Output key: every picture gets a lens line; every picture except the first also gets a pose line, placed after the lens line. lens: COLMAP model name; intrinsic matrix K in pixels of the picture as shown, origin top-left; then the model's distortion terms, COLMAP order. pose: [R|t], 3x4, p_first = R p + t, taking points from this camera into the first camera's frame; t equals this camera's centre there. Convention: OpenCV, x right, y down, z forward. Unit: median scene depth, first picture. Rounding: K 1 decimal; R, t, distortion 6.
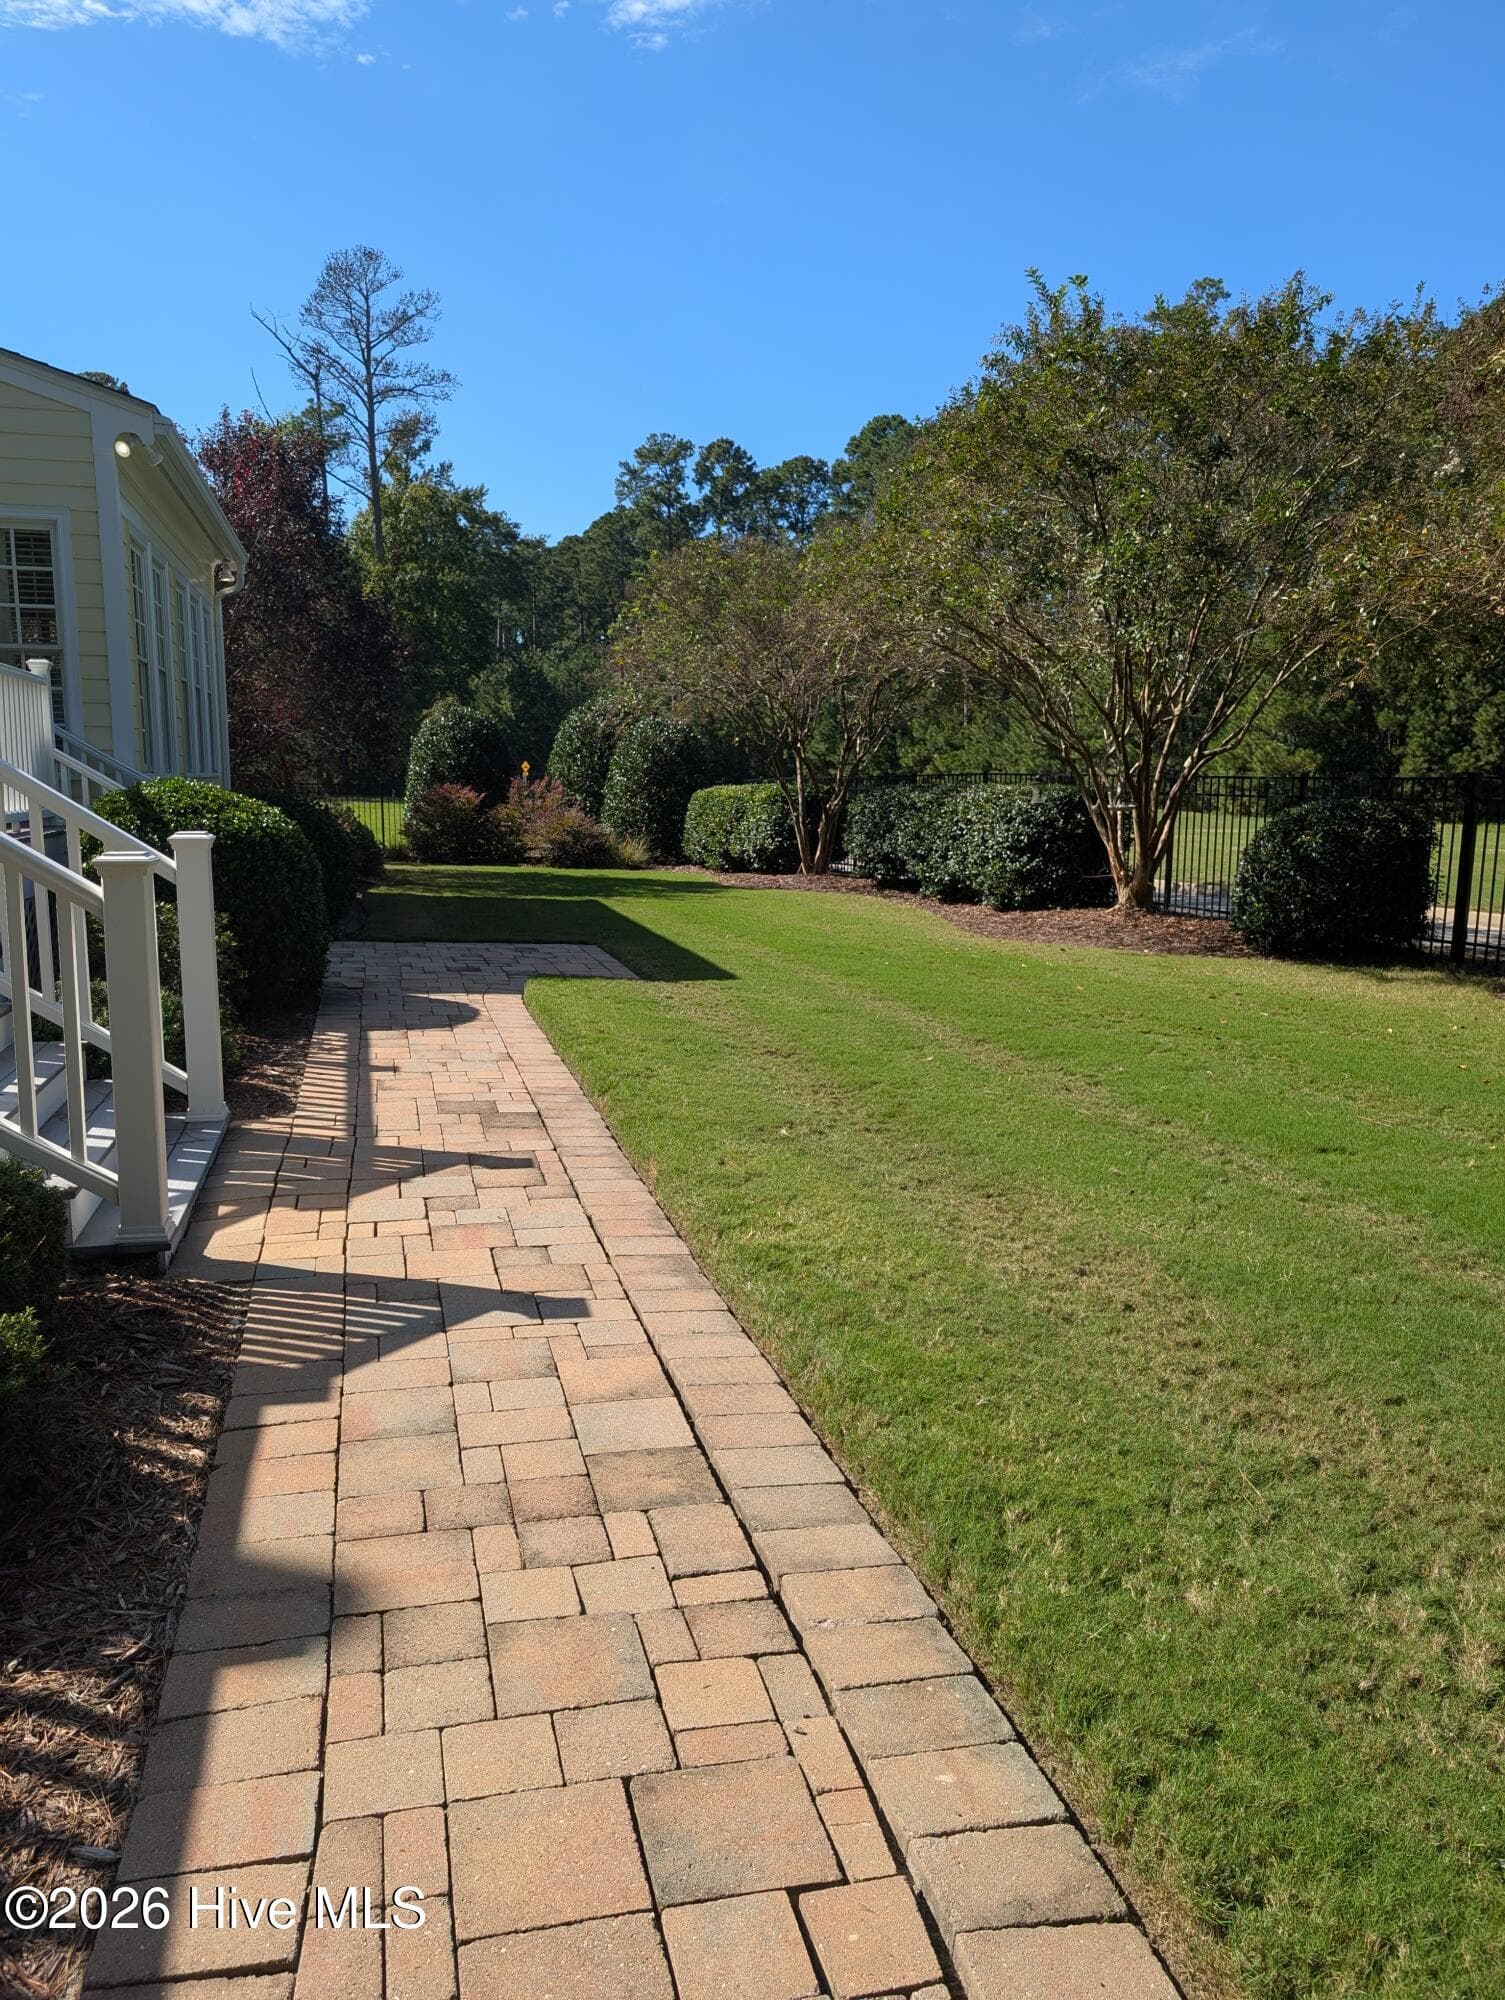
lens RADIAL K [[1506.6, 0, 745.3], [0, 1506.6, 1002.4], [0, 0, 1]] dist [0.024477, 0.004994]
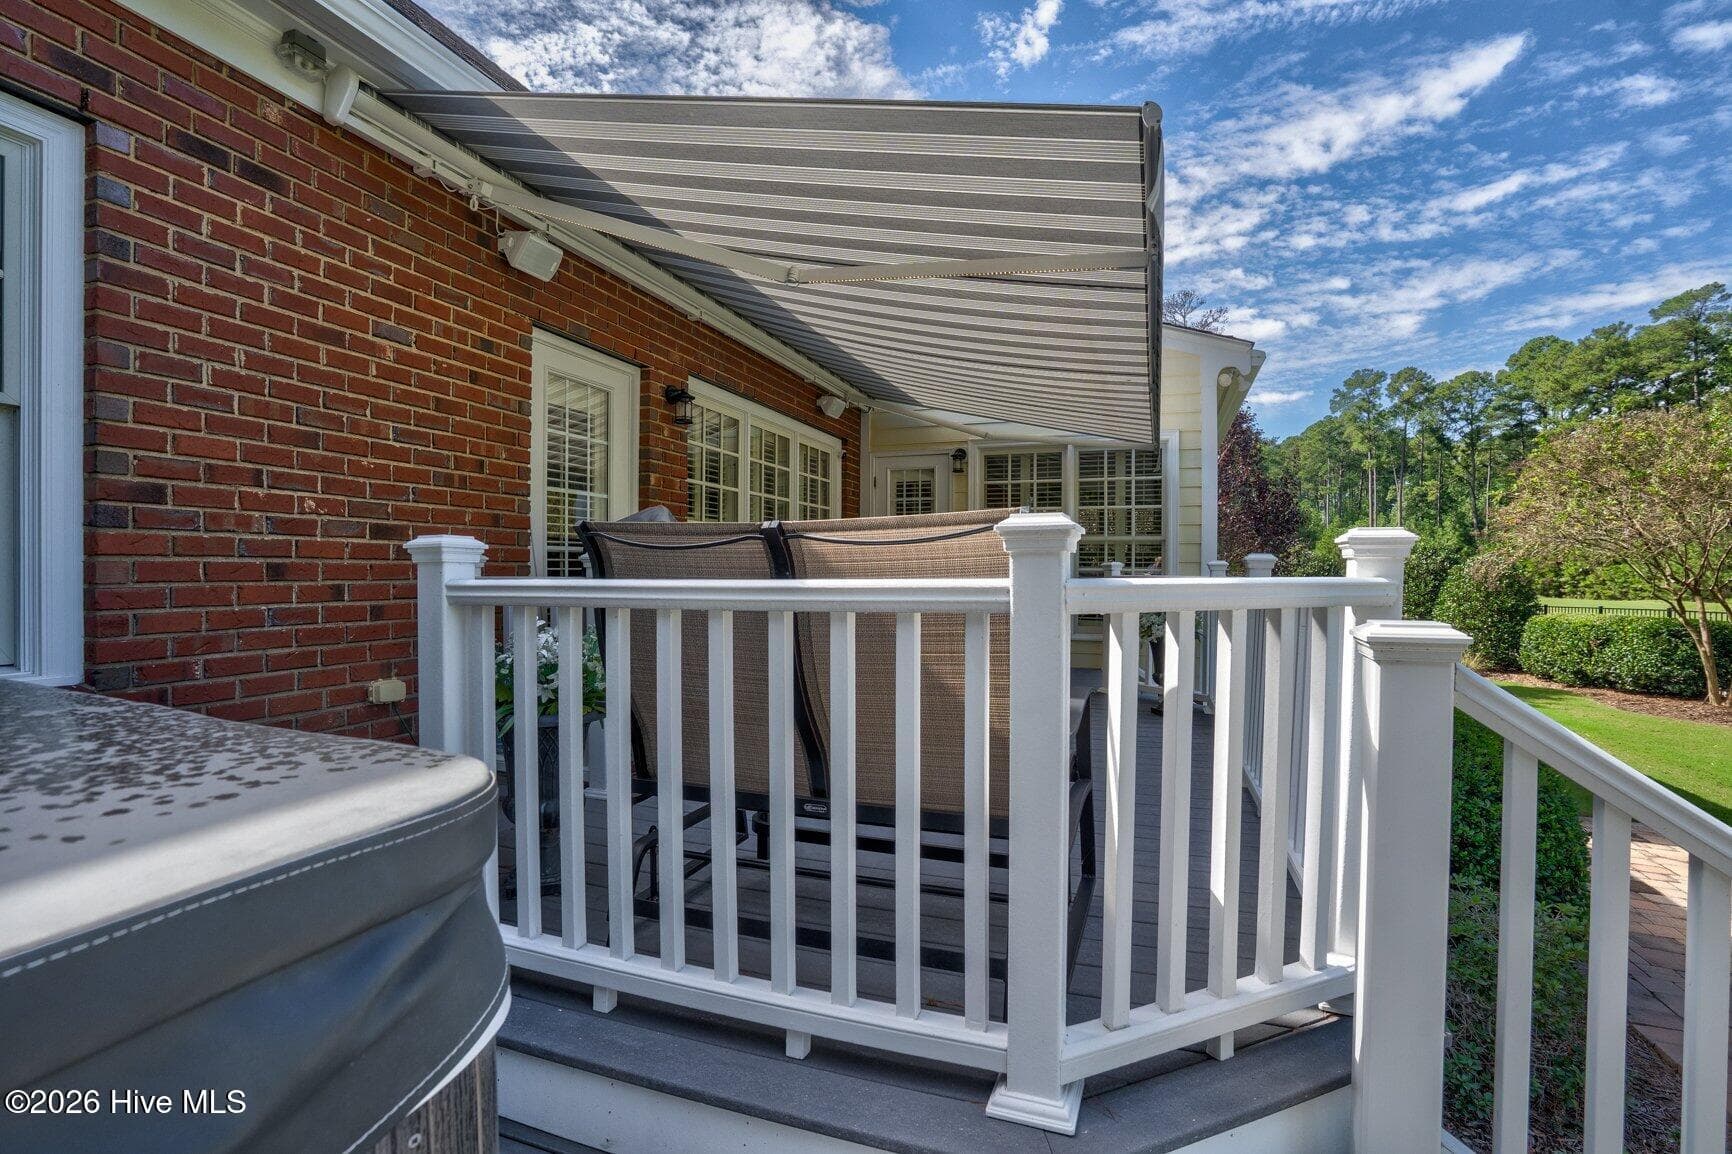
lens RADIAL K [[812.7, 0, 860.0], [0, 812.7, 583.6], [0, 0, 1]] dist [-0.026244, -0.000768]
pose [[0.836668, 0.005694, -0.547681, -0.042102], [-0.080983, 0.990241, -0.113419, -0.014551], [0.541690, 0.139247, 0.828965, 0.045936]]
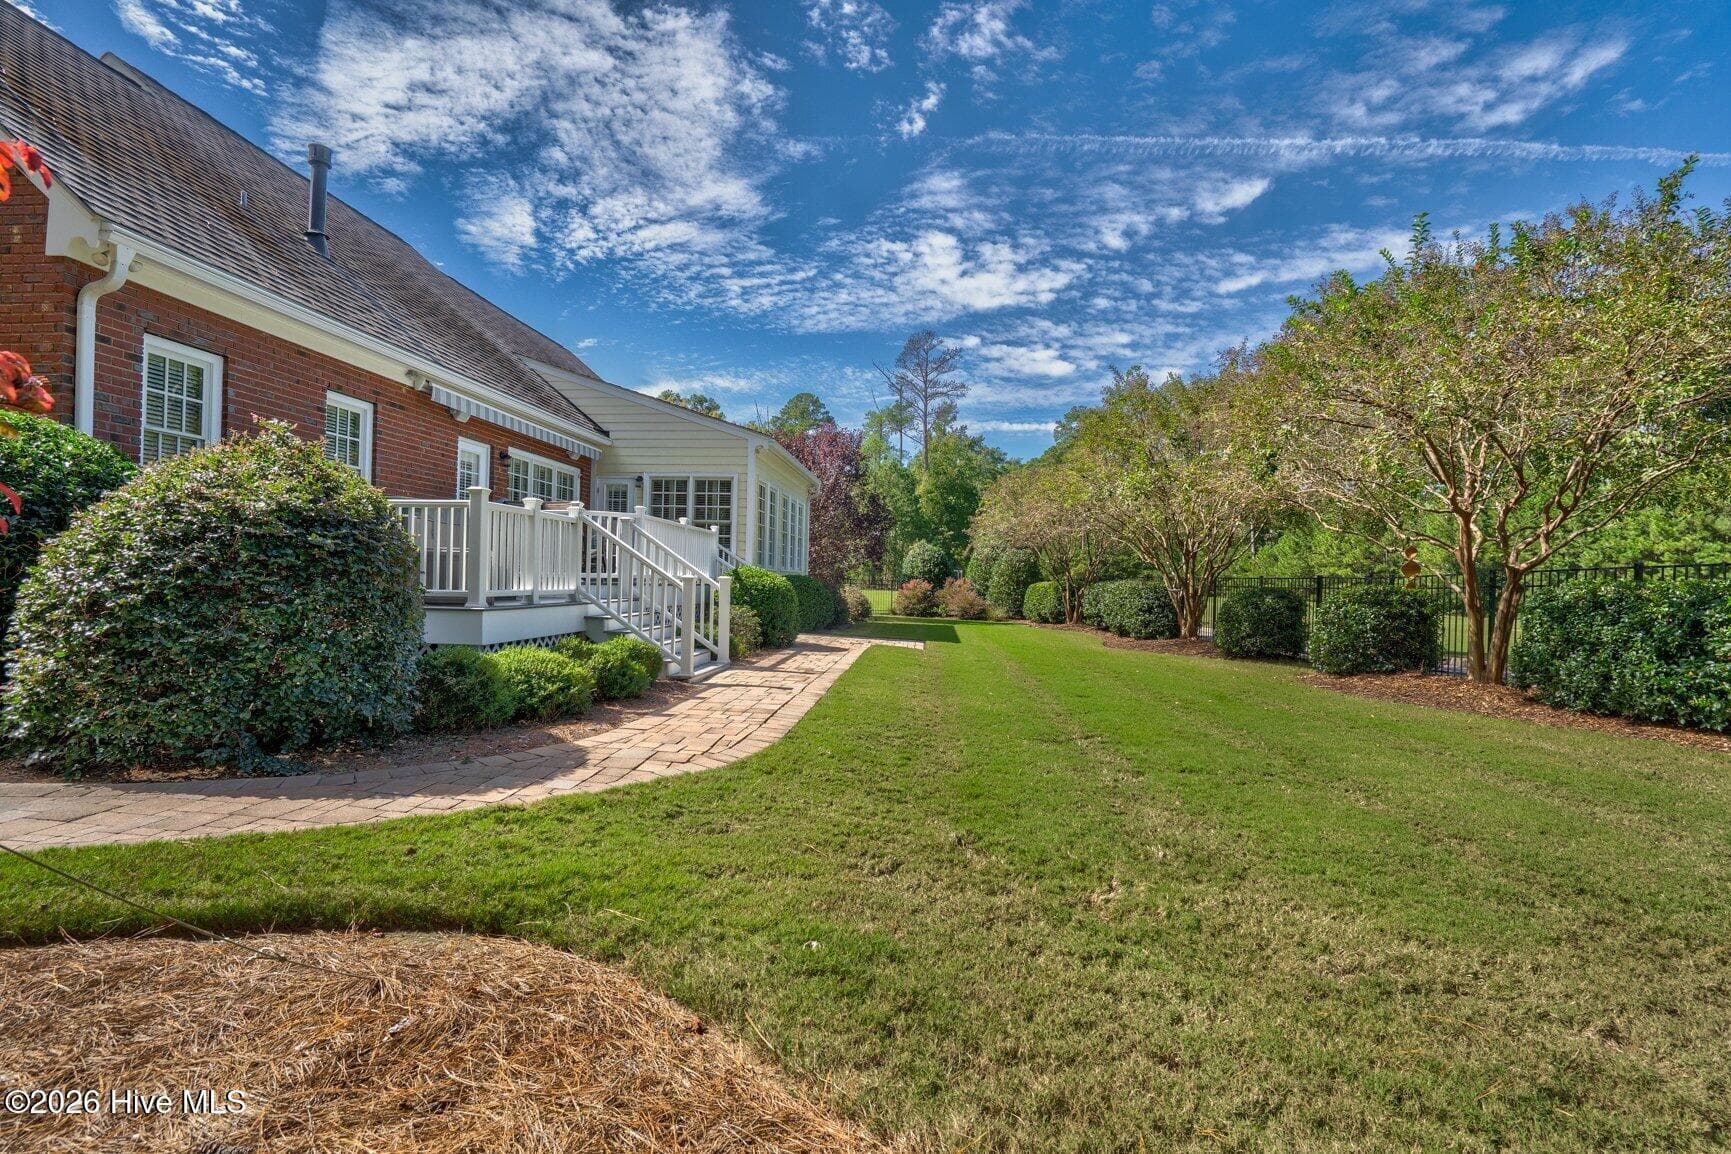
lens RADIAL K [[845.5, 0, 881.2], [0, 845.5, 572.5], [0, 0, 1]] dist [0.003836, 0.007216]
pose [[0.953229, 0.014910, -0.301881, 0.038487], [-0.063596, 0.986317, -0.152099, 0.010271], [0.295483, 0.164183, 0.941134, -0.049134]]
